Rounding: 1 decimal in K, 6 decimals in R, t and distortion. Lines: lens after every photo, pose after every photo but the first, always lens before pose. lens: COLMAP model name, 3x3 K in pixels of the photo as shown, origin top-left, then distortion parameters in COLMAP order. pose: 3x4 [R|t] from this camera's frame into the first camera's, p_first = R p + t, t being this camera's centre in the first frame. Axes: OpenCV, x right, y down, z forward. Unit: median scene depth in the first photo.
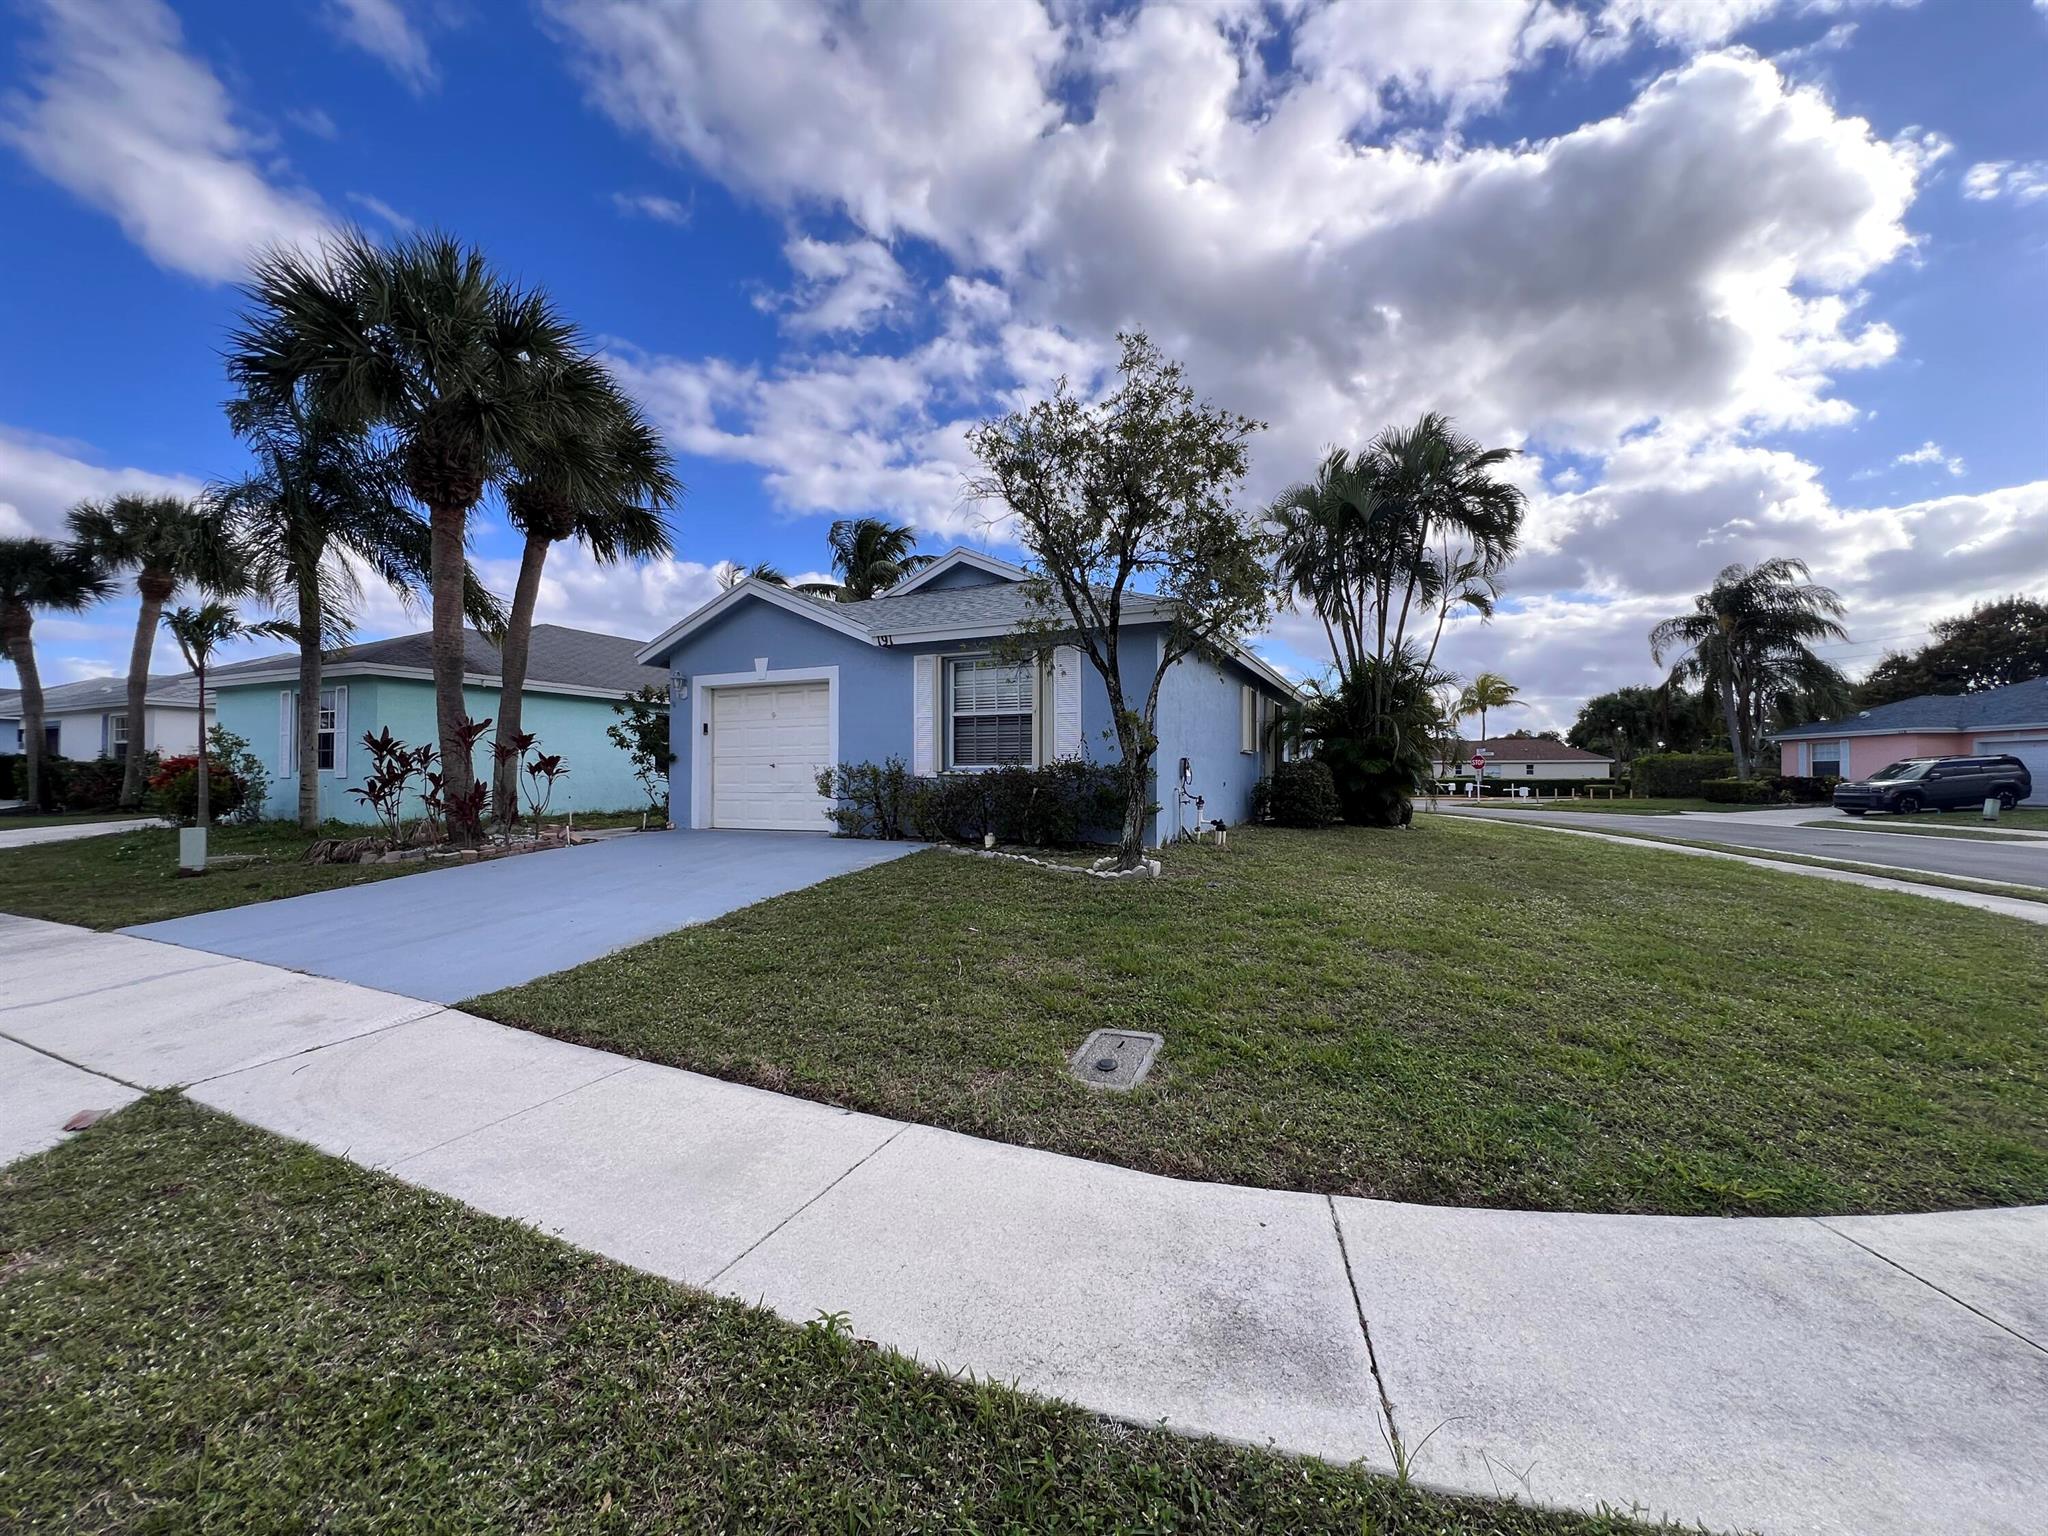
lens RADIAL K [[834.8, 0, 1023.3], [0, 834.8, 764.4], [0, 0, 1]] dist [-0.002645, -0.001507]
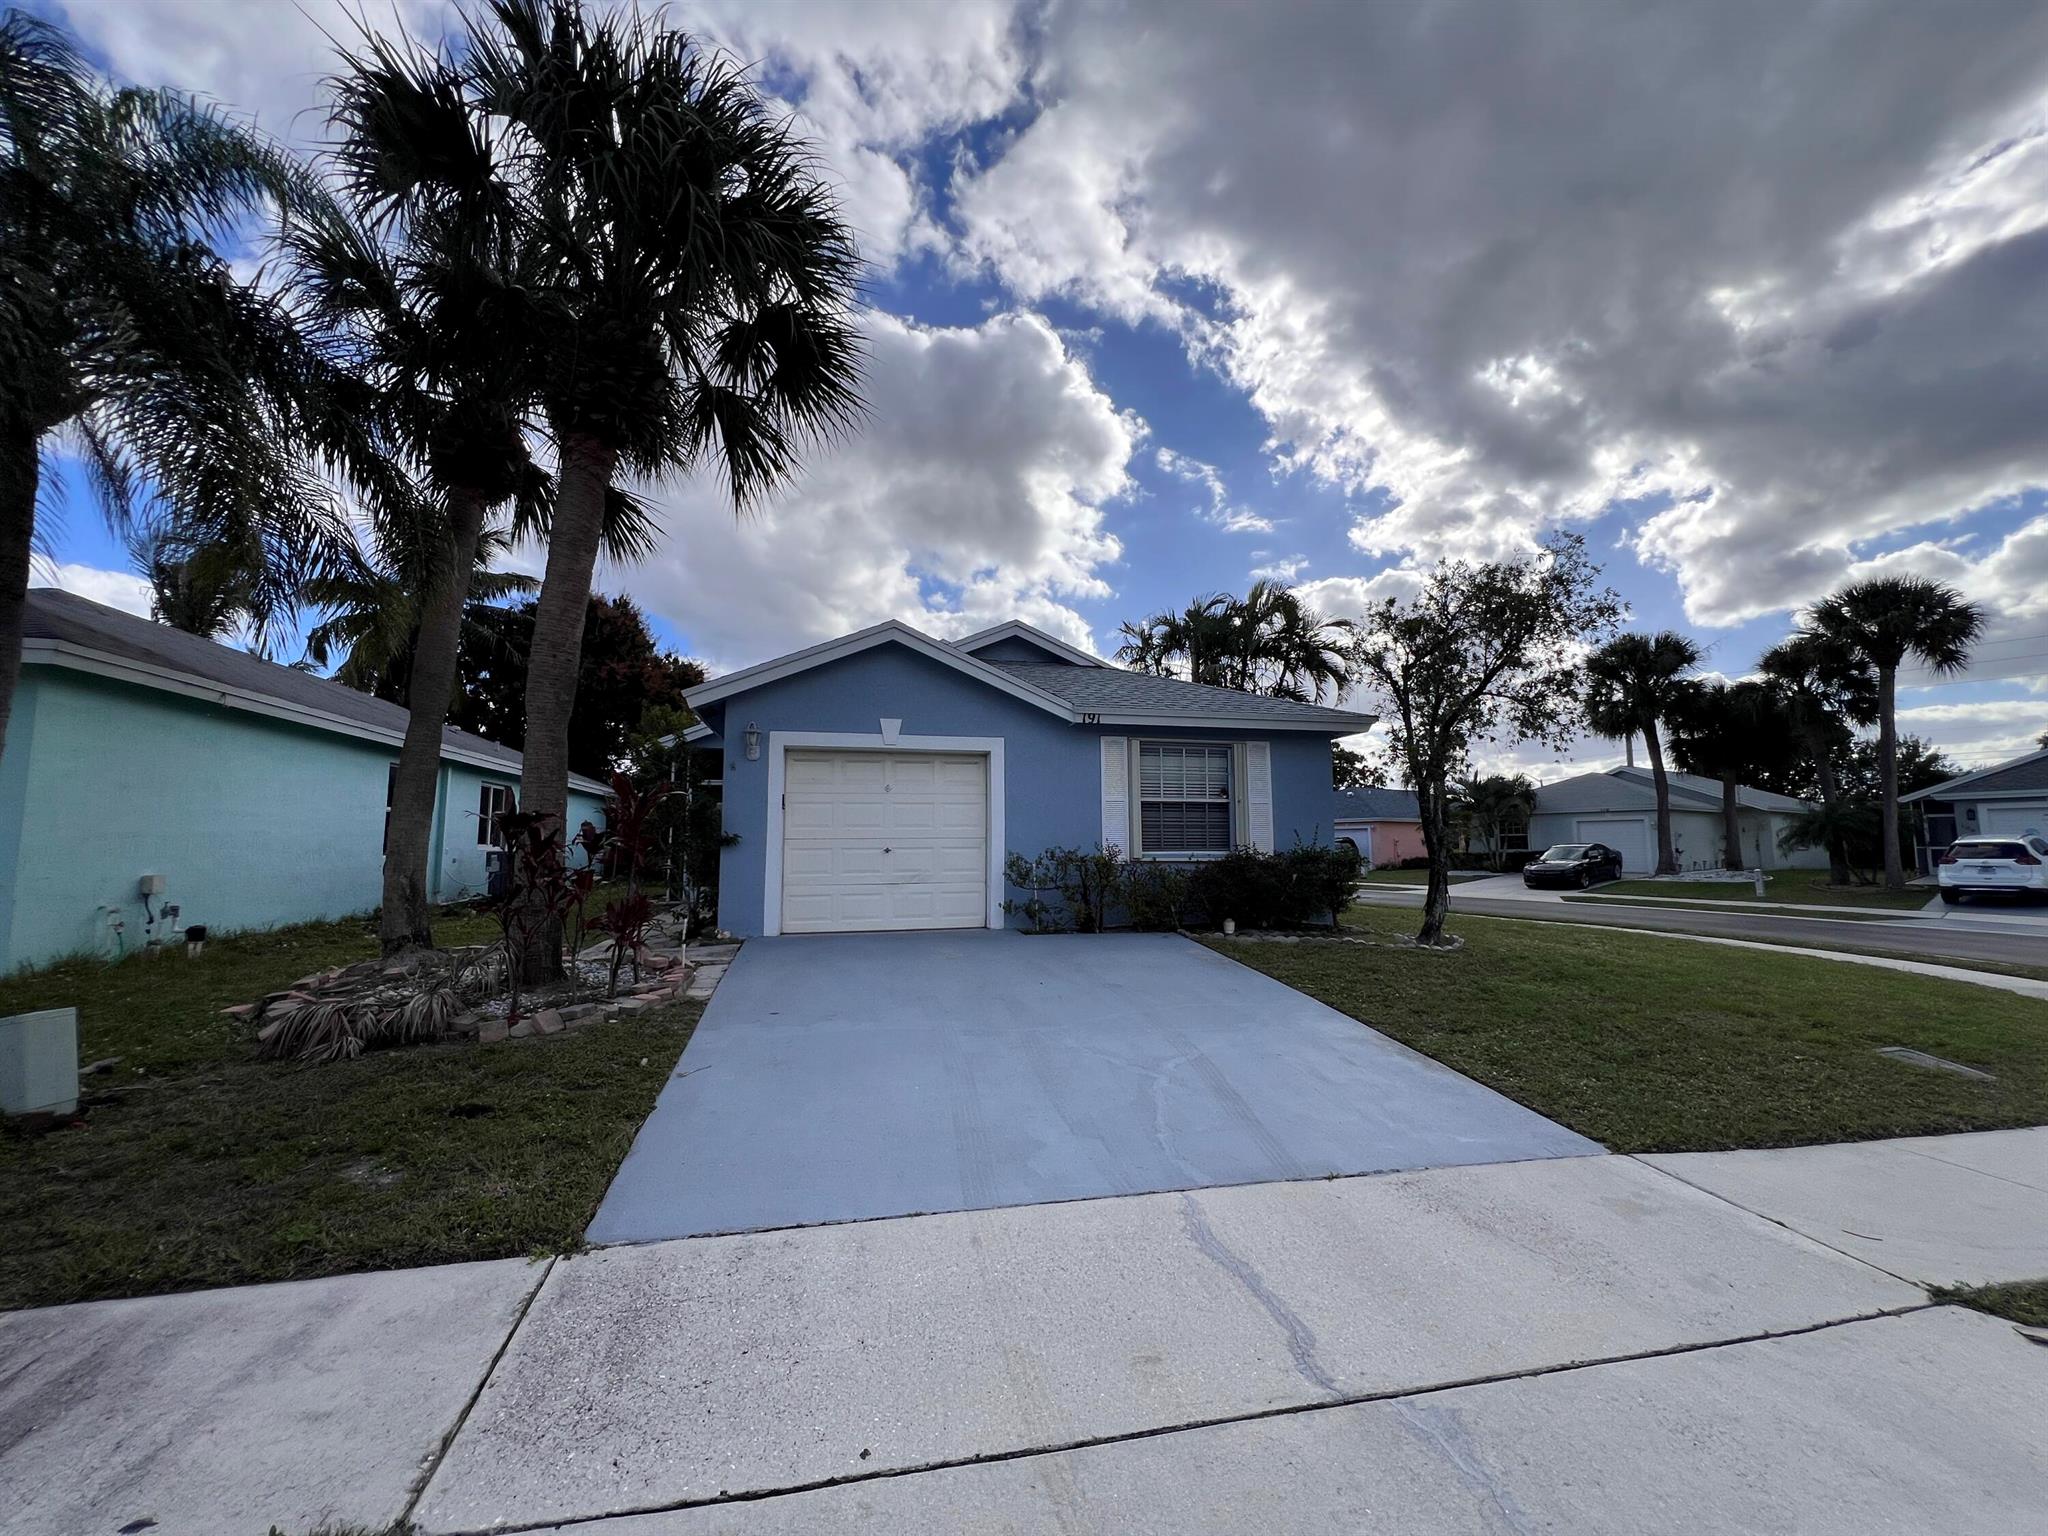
lens RADIAL K [[834.8, 0, 1009.7], [0, 834.8, 772.1], [0, 0, 1]] dist [-0.002645, -0.001507]
pose [[0.778296, 0.055464, 0.625443, -0.570997], [-0.008958, 0.996970, -0.077264, -0.010294], [-0.627834, 0.054531, 0.776435, 0.231844]]
